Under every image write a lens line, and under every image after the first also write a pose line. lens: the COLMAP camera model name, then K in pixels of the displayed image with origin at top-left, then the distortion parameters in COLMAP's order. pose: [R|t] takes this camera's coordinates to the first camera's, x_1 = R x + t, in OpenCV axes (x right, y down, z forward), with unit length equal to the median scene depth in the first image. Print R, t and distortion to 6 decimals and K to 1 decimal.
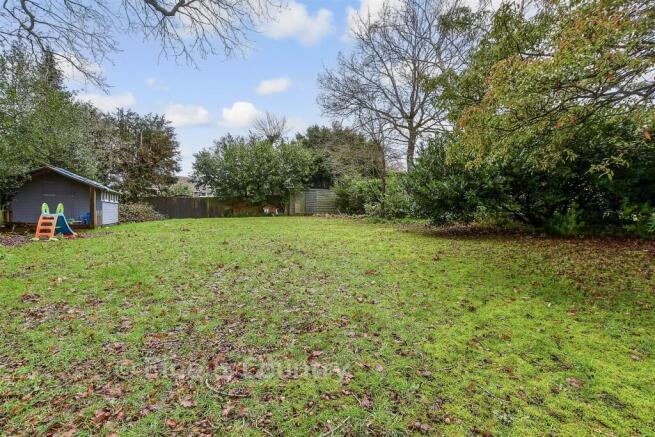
lens RADIAL K [[299.9, 0, 327.5], [0, 299.9, 216.4], [0, 0, 1]] dist [-0.018391, -0.000640]
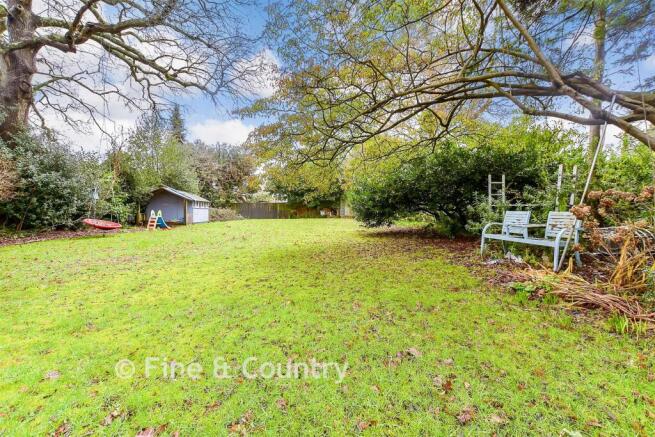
lens RADIAL K [[289.9, 0, 328.1], [0, 289.9, 216.2], [0, 0, 1]] dist [-0.018495, 0.000859]
pose [[0.941420, 0.011431, -0.337041, 0.311907], [-0.012889, 0.999915, -0.002088, -0.008467], [0.336989, 0.006310, 0.941488, -0.144678]]
